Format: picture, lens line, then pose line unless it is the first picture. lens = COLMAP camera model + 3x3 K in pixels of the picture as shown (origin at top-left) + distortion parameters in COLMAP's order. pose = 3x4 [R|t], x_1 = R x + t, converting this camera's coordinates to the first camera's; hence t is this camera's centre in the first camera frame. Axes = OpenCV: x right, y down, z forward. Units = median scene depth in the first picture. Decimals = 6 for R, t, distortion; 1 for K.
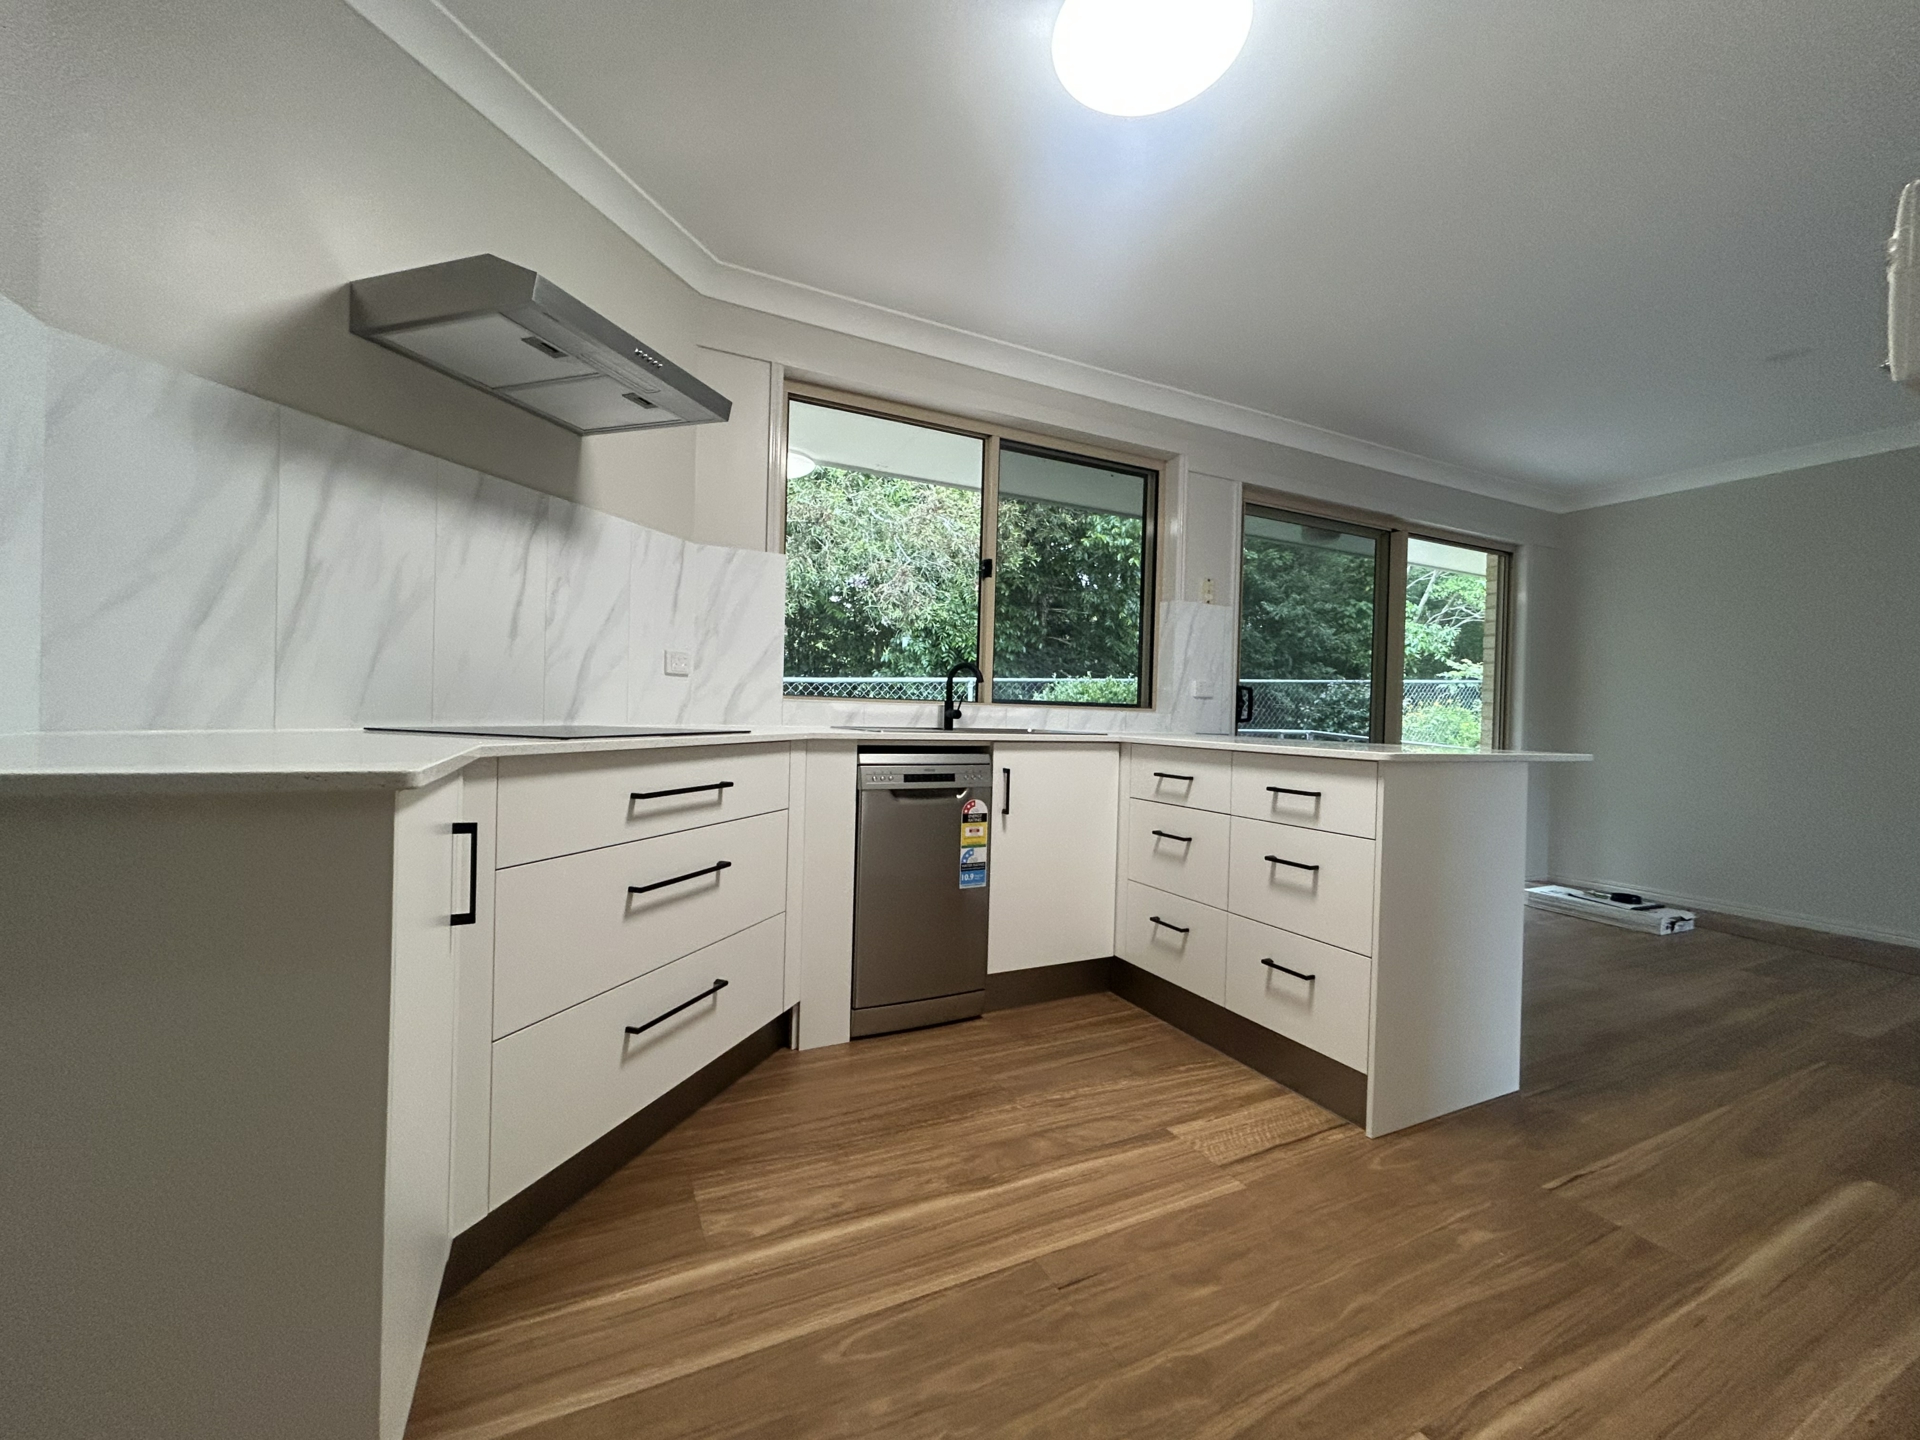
lens RADIAL K [[773.8, 0, 960.0], [0, 773.8, 720.0], [0, 0, 1]] dist [-0.000089, -0.000060]
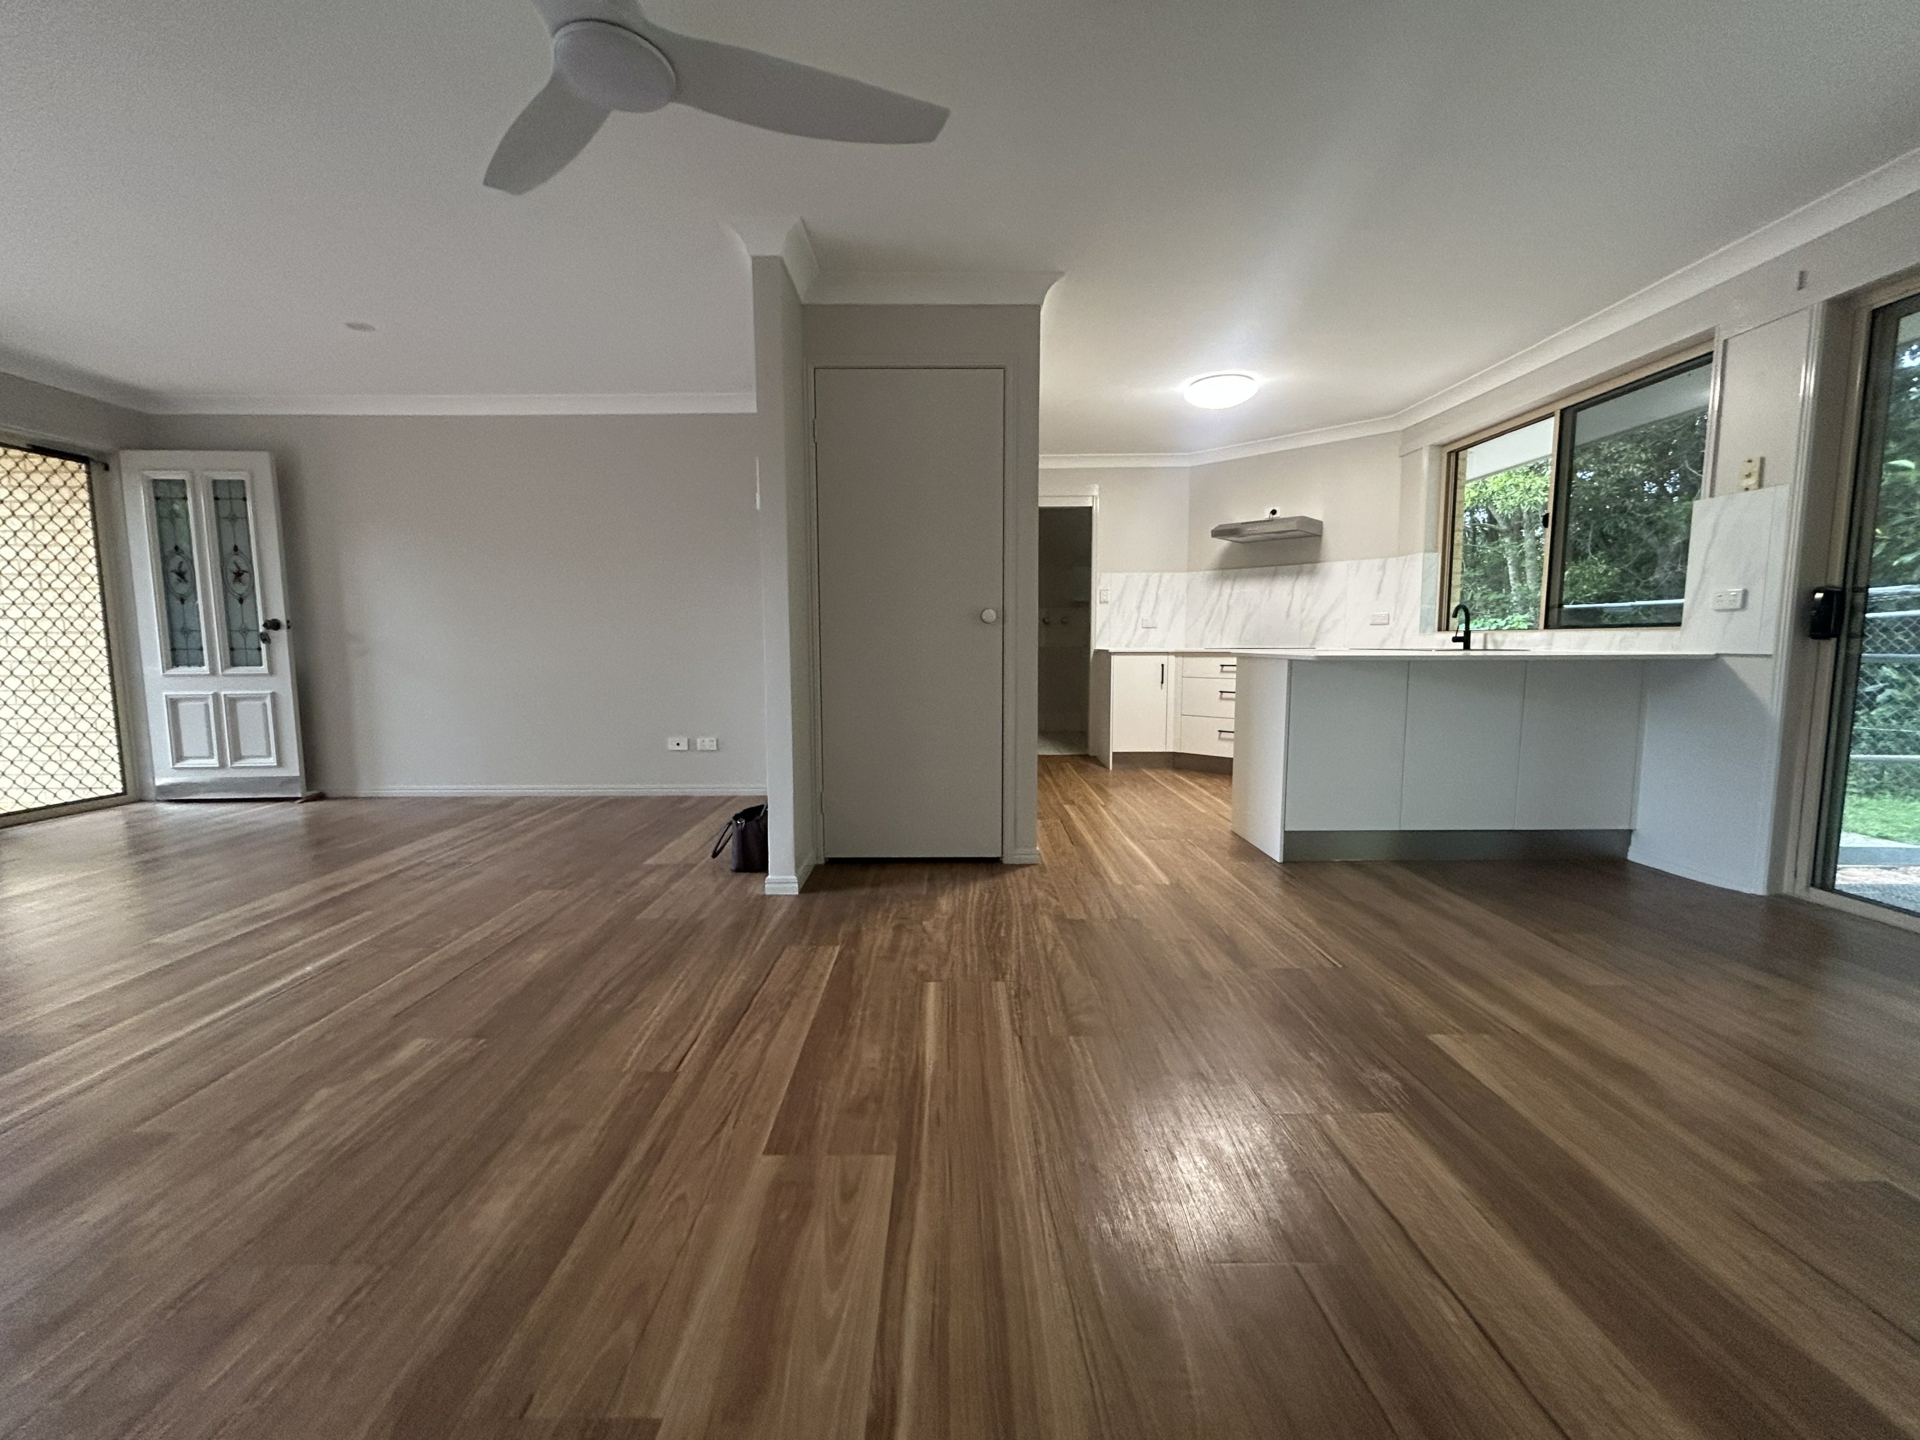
lens RADIAL K [[773.8, 0, 960.0], [0, 773.8, 720.0], [0, 0, 1]] dist [-0.000089, -0.000060]
pose [[-0.429216, 0.067663, -0.900664, 2.558850], [-0.013482, 0.996599, 0.081296, 0.056284], [0.903101, 0.047036, -0.426844, 1.117736]]
